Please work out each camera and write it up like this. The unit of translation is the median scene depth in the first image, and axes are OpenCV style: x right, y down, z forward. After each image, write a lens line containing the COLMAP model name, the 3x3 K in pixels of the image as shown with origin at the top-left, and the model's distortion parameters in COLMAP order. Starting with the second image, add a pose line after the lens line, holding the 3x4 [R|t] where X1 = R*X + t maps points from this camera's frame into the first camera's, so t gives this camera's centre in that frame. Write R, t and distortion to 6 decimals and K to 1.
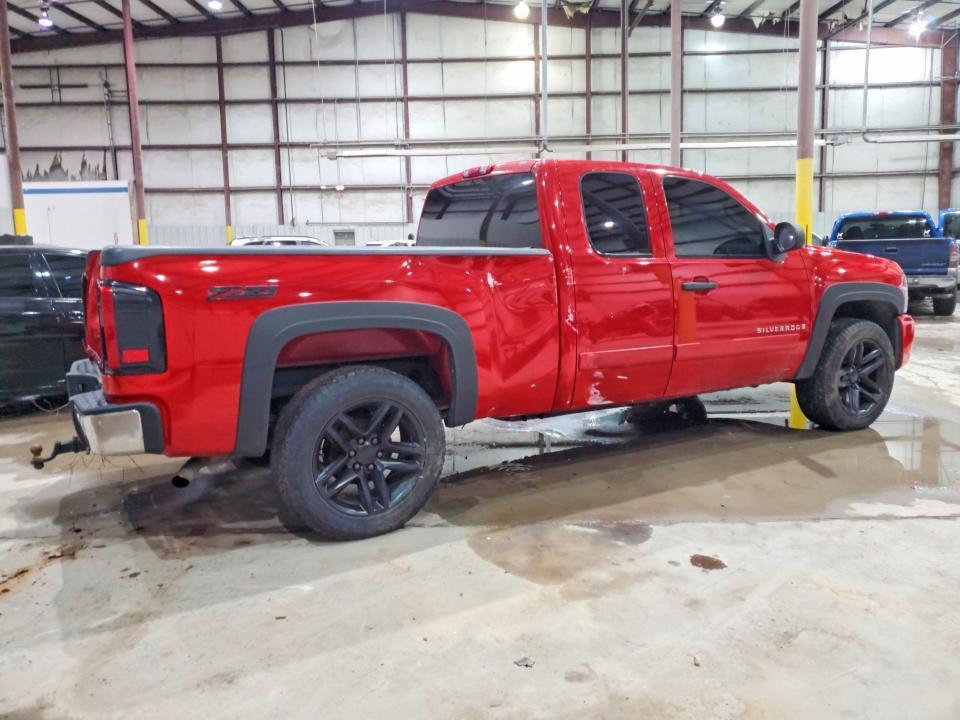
lens RADIAL K [[742.6, 0, 480.0], [0, 742.6, 360.0], [0, 0, 1]] dist [0.026897, -0.003404]
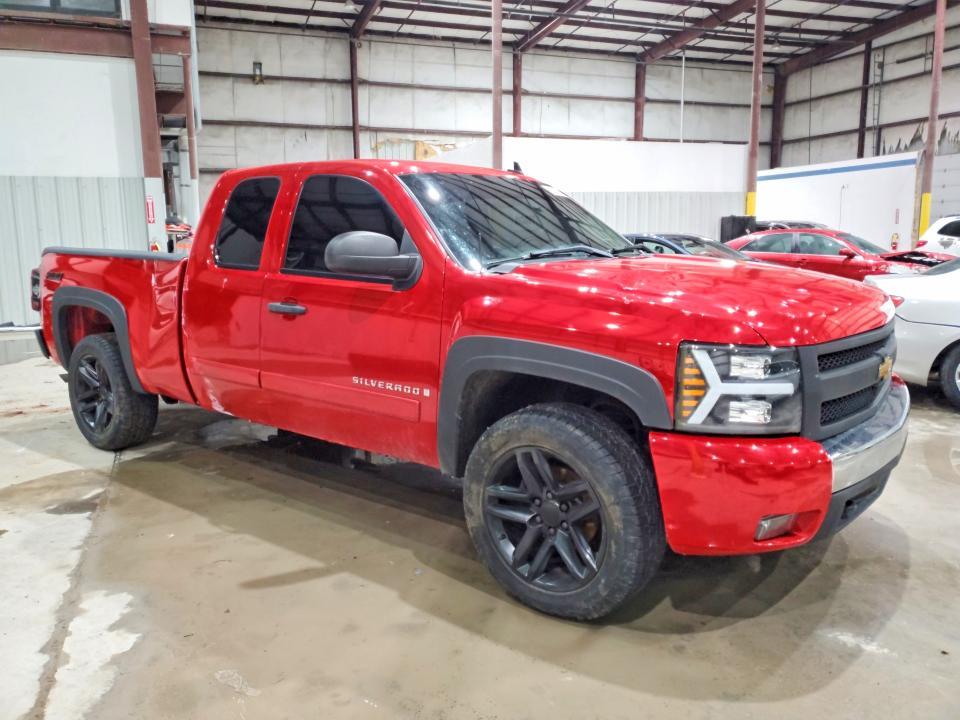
lens RADIAL K [[742.6, 0, 480.0], [0, 742.6, 360.0], [0, 0, 1]] dist [0.026897, -0.003404]
pose [[0.350116, 0.167776, -0.921559, 1.336094], [-0.131486, 0.982890, 0.128988, -0.206618], [0.927432, 0.076012, 0.366186, 1.051614]]
